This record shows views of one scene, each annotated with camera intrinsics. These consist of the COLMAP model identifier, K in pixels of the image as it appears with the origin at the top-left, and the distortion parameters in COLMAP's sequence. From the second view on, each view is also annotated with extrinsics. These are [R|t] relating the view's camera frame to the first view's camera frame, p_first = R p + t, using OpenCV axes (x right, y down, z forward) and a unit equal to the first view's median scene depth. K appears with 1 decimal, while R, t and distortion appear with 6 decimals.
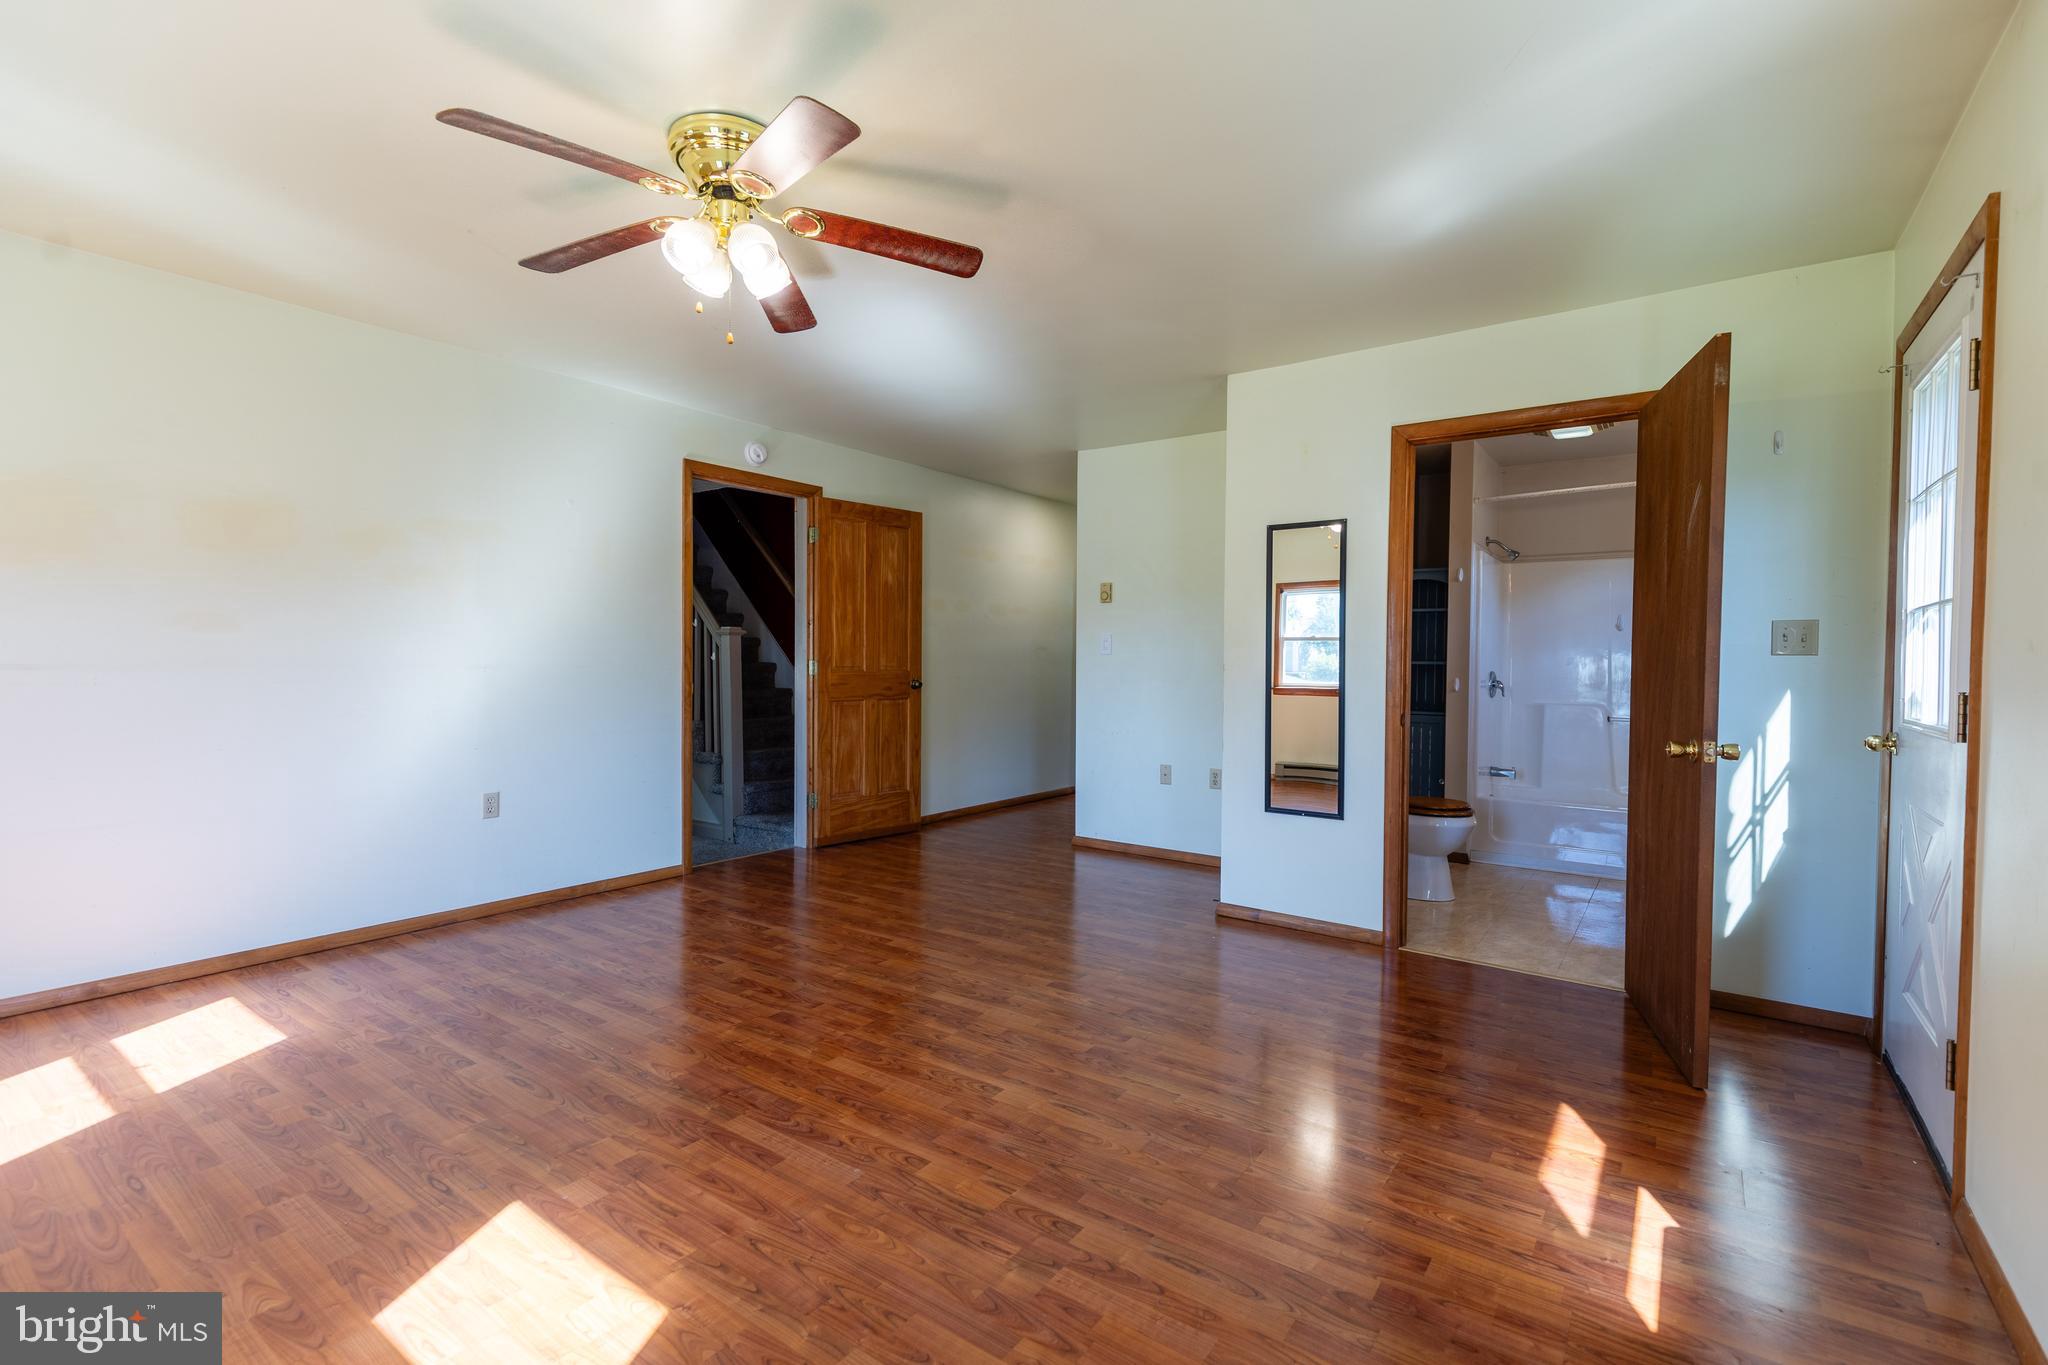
lens RADIAL K [[920.5, 0, 1024.6], [0, 920.5, 678.5], [0, 0, 1]] dist [0.011073, -0.001826]
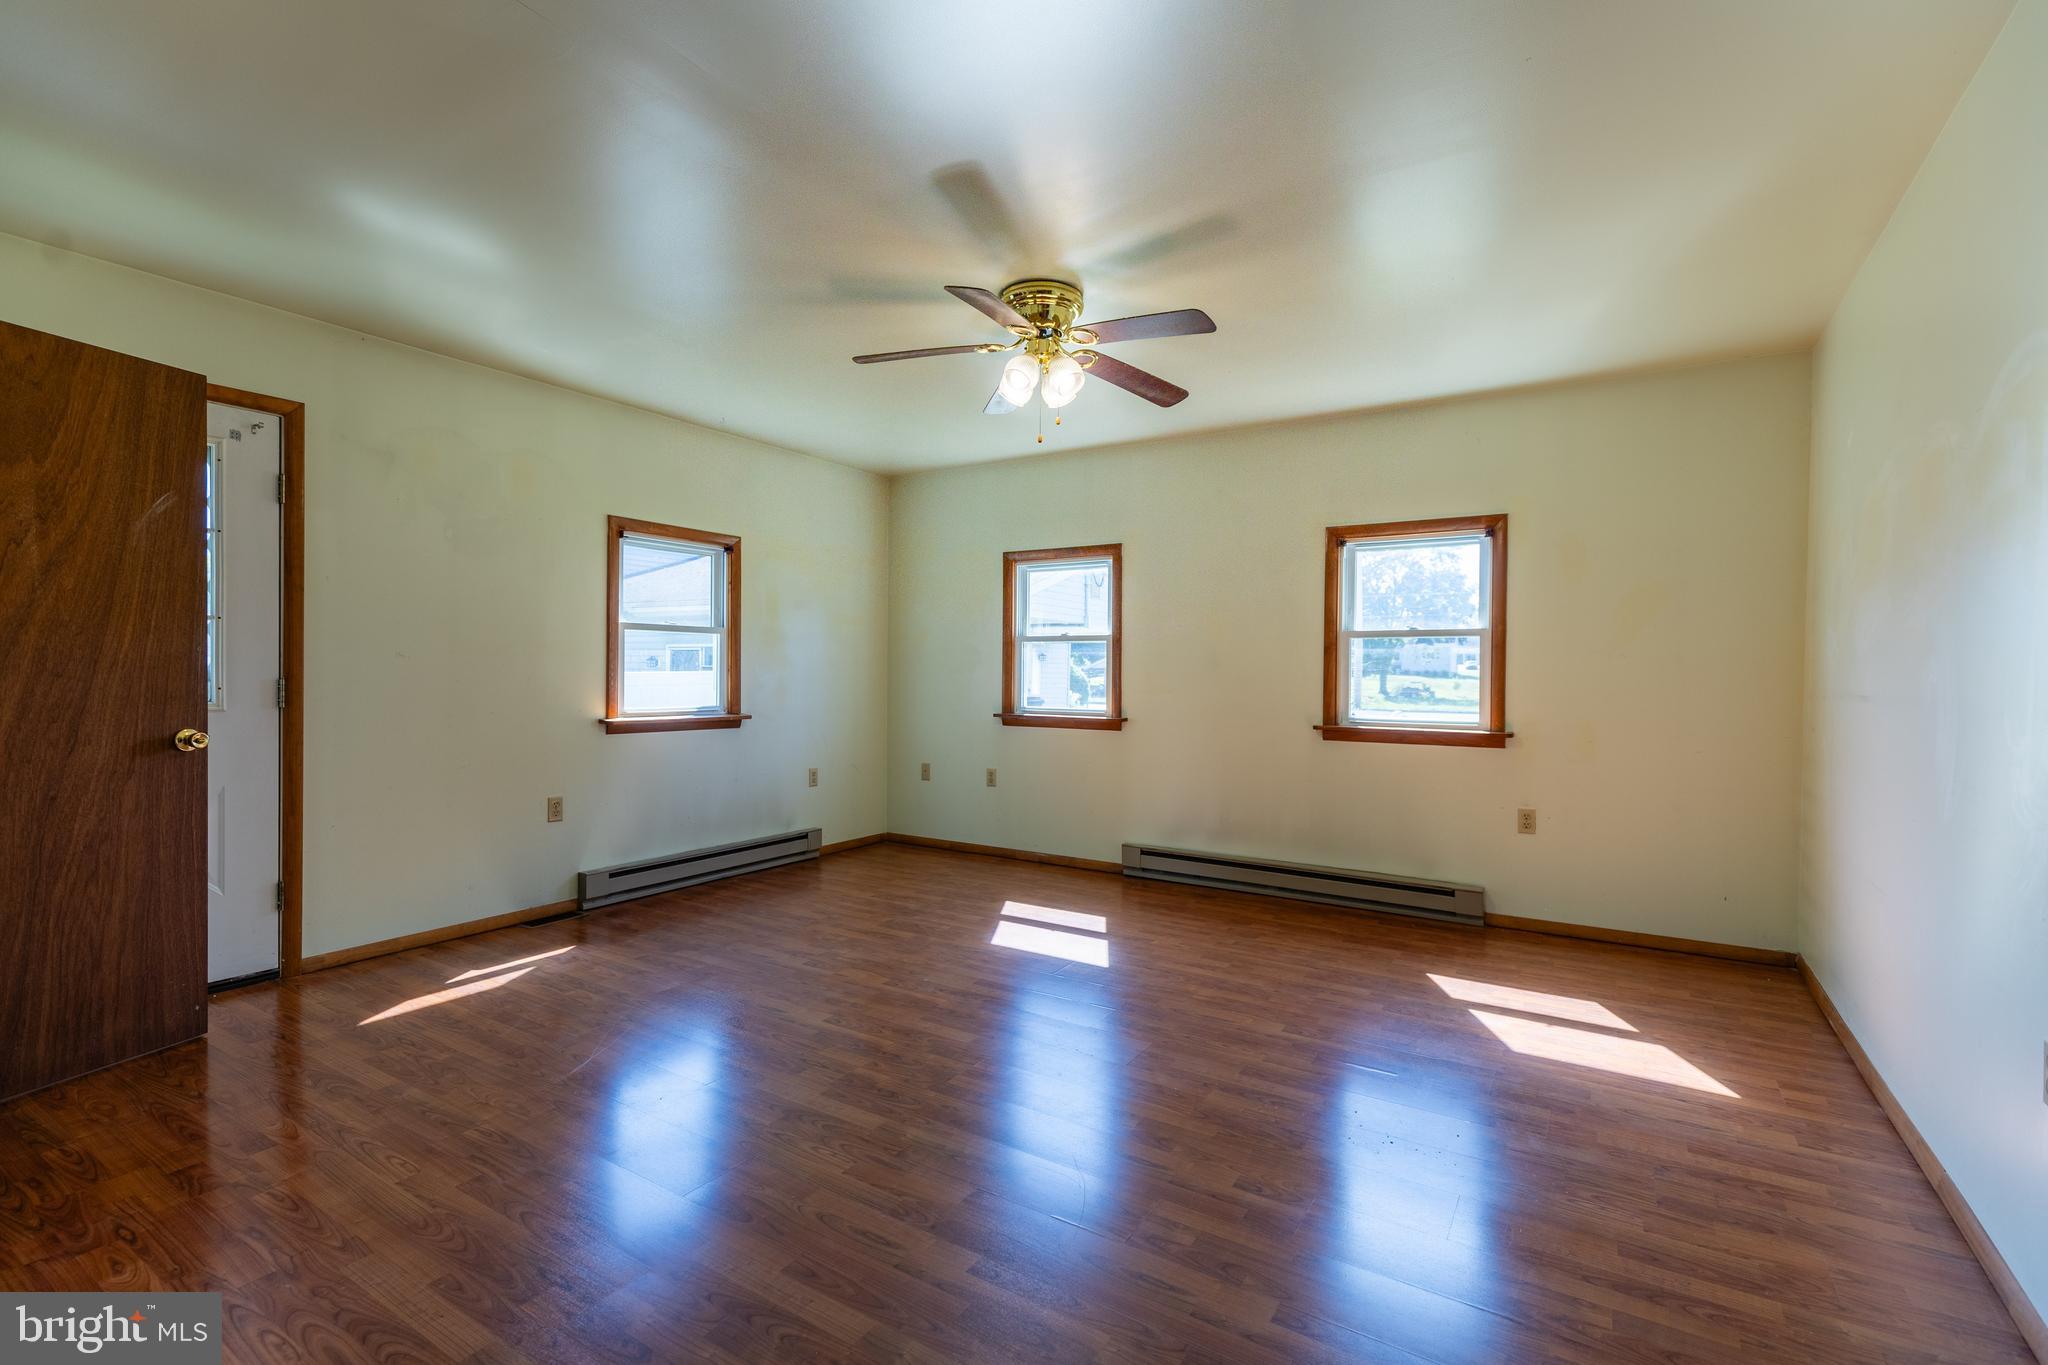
lens RADIAL K [[920.5, 0, 1024.8], [0, 920.5, 677.4], [0, 0, 1]] dist [0.011073, -0.001826]
pose [[-0.997968, -0.017633, -0.061235, -0.183086], [-0.019646, 0.999281, 0.032423, -0.048906], [0.060620, 0.033560, -0.997597, 1.955075]]
